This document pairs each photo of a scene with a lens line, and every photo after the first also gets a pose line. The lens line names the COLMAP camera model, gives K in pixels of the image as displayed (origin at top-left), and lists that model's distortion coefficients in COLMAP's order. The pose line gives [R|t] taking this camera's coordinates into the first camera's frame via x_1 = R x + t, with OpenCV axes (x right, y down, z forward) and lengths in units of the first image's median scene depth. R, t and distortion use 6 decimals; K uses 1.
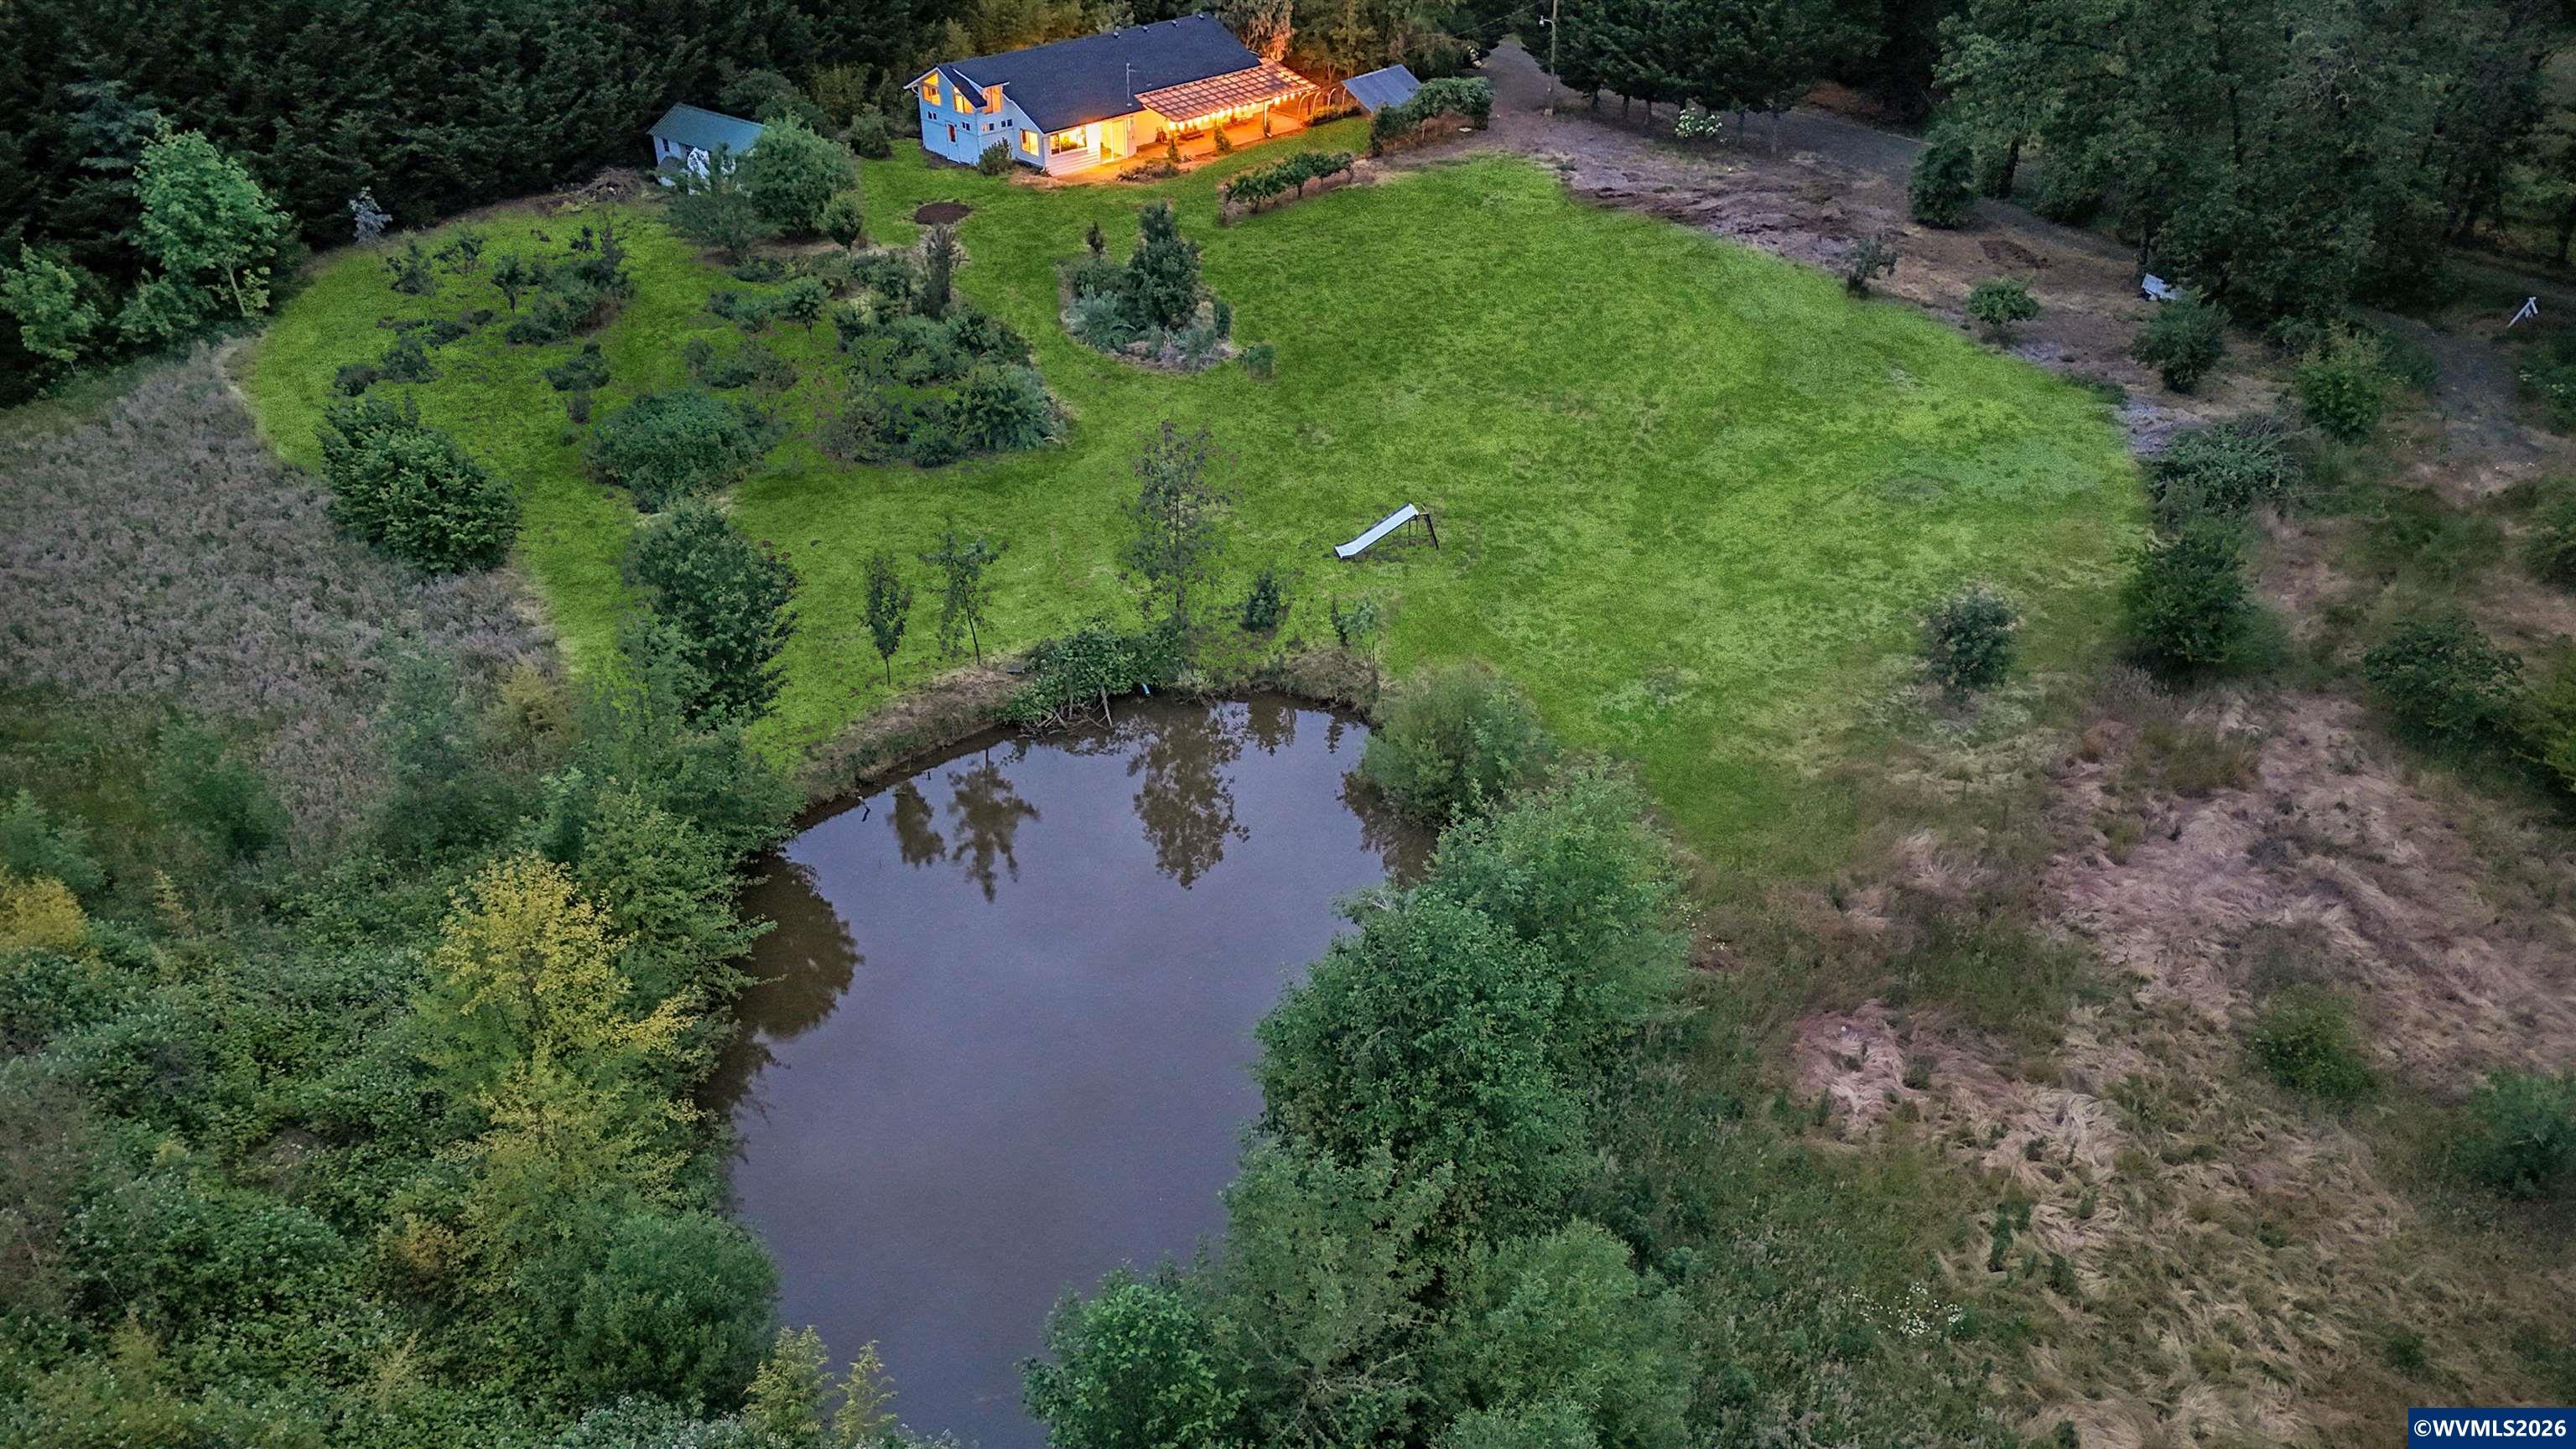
lens RADIAL K [[1862.8, 0, 1288.0], [0, 1862.8, 724.5], [0, 0, 1]] dist [0.048727, -0.038296]
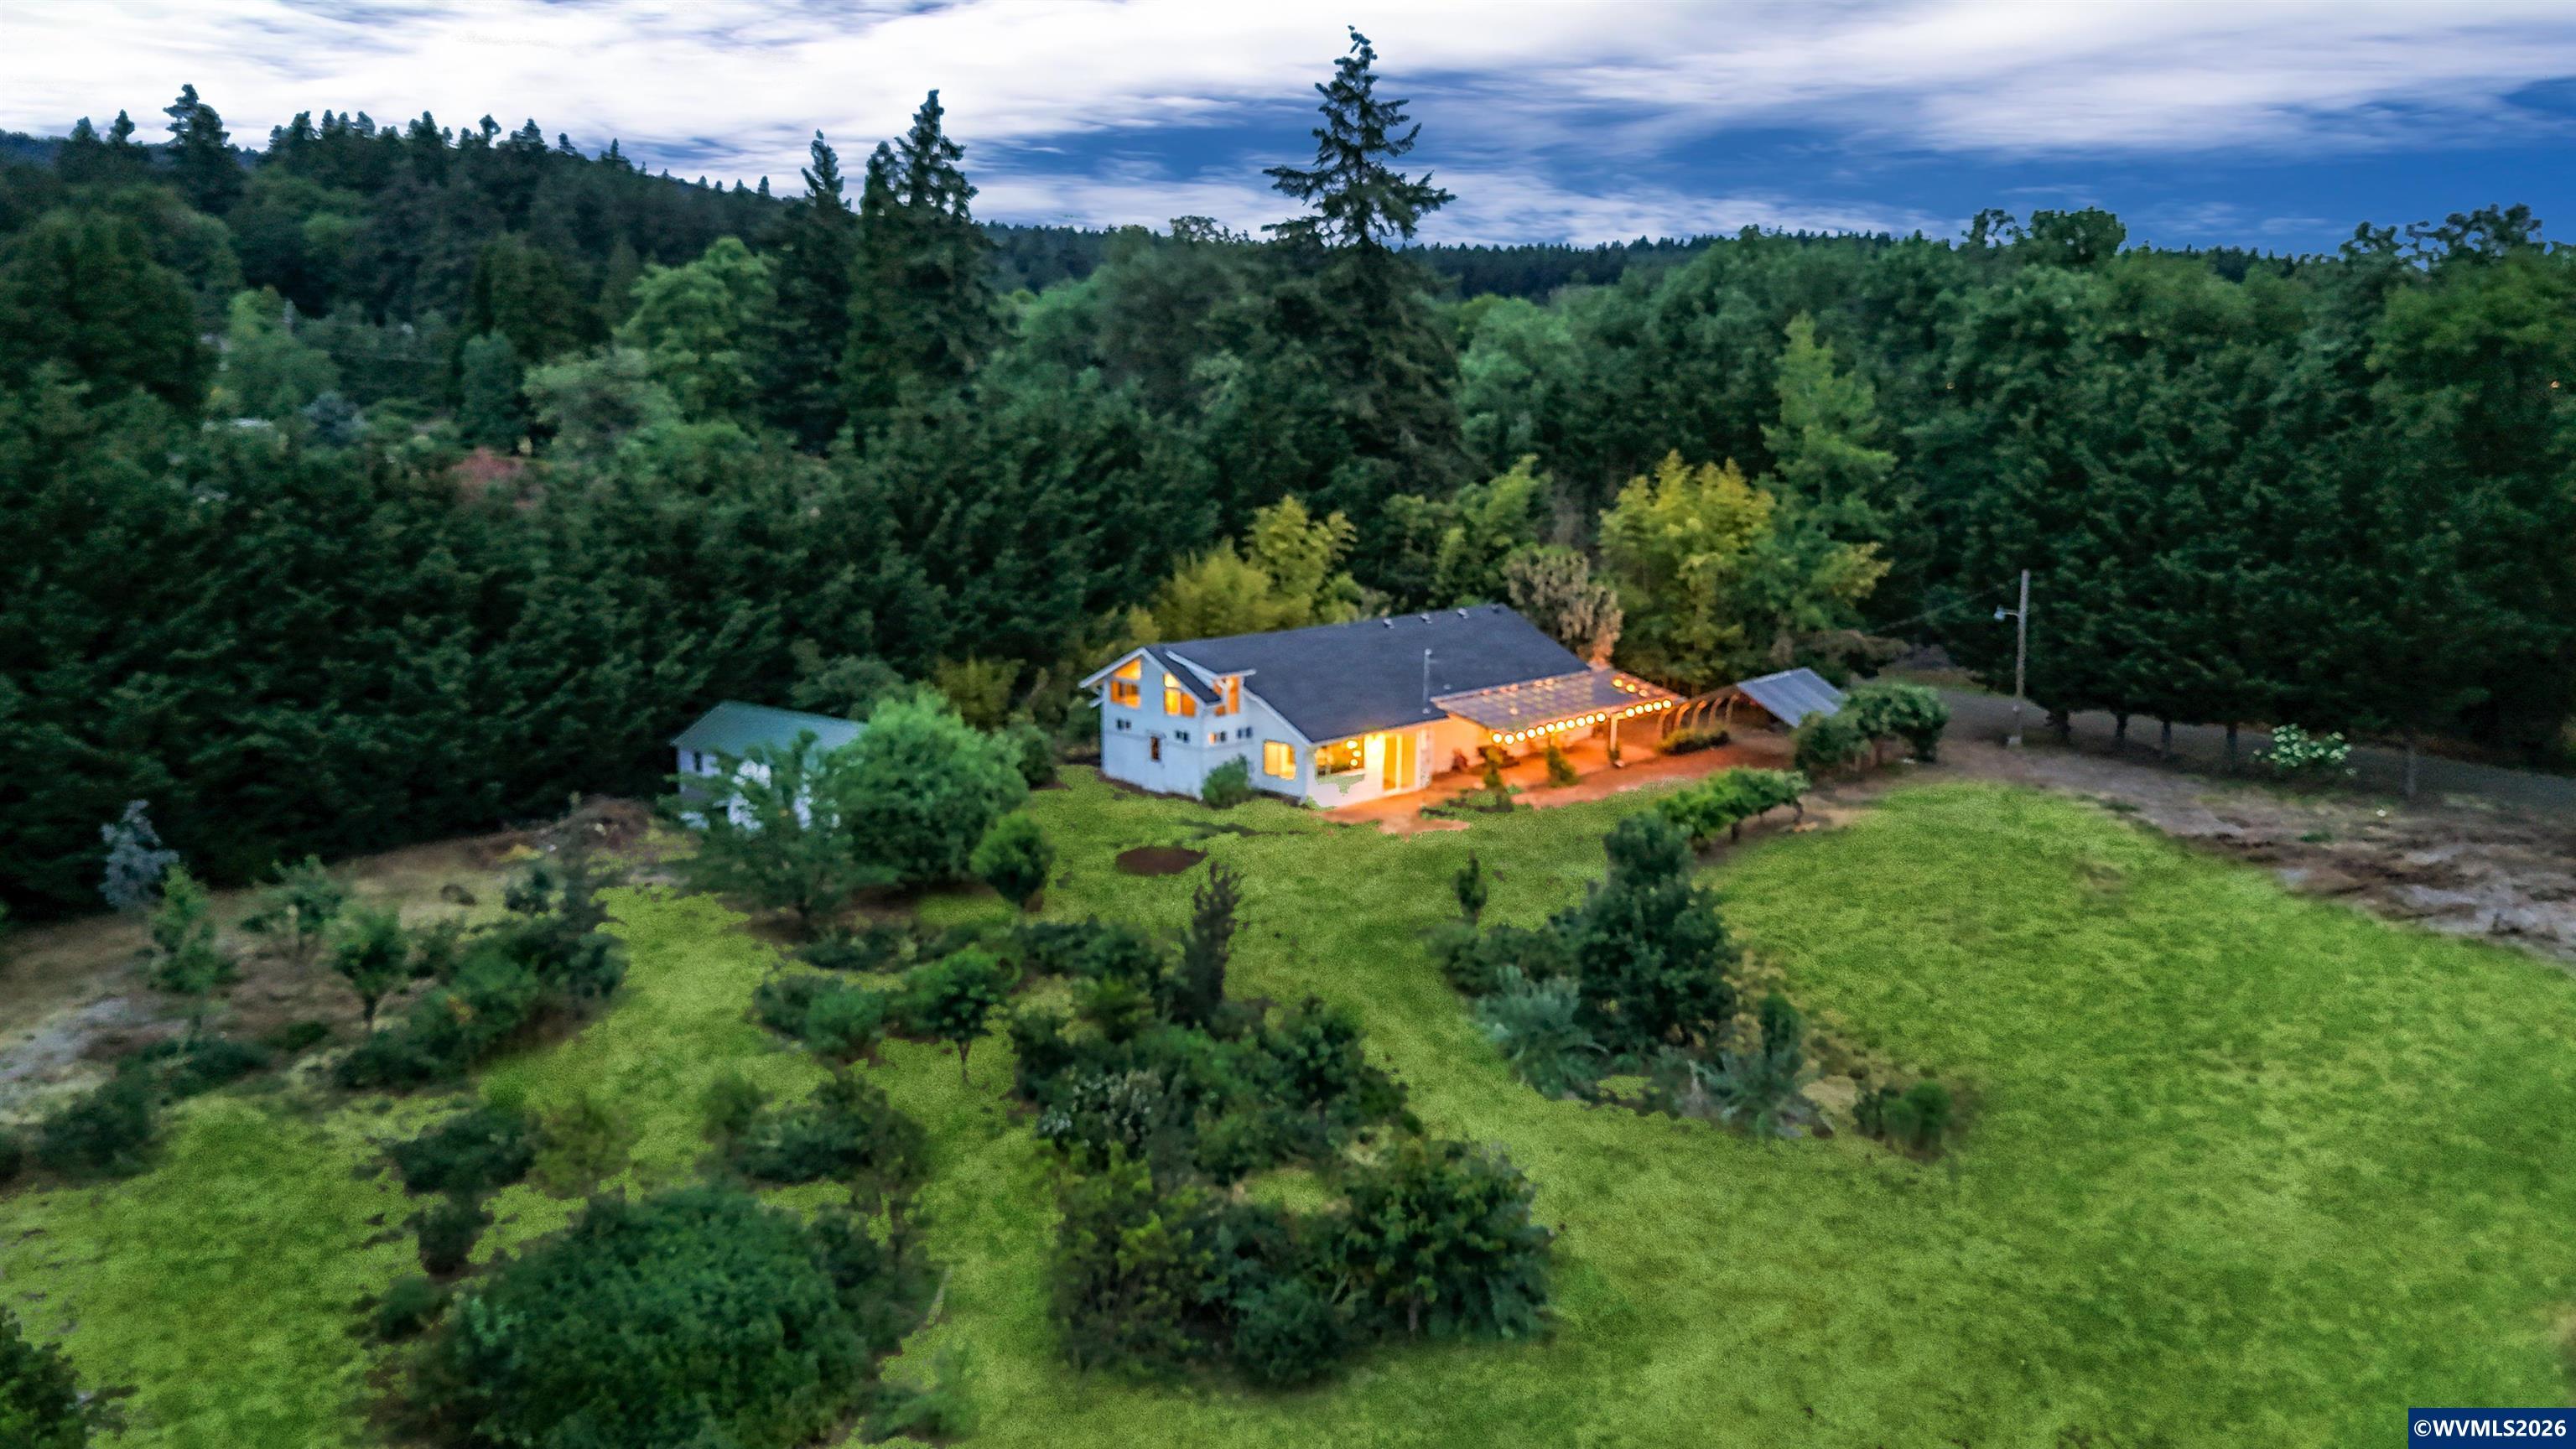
lens RADIAL K [[1862.8, 0, 1288.0], [0, 1862.8, 724.5], [0, 0, 1]] dist [0.048727, -0.038296]
pose [[0.999871, 0.003727, 0.015624, -0.160262], [0.002460, 0.925723, -0.378195, -0.095133], [-0.015873, 0.378185, 0.925594, 0.461180]]
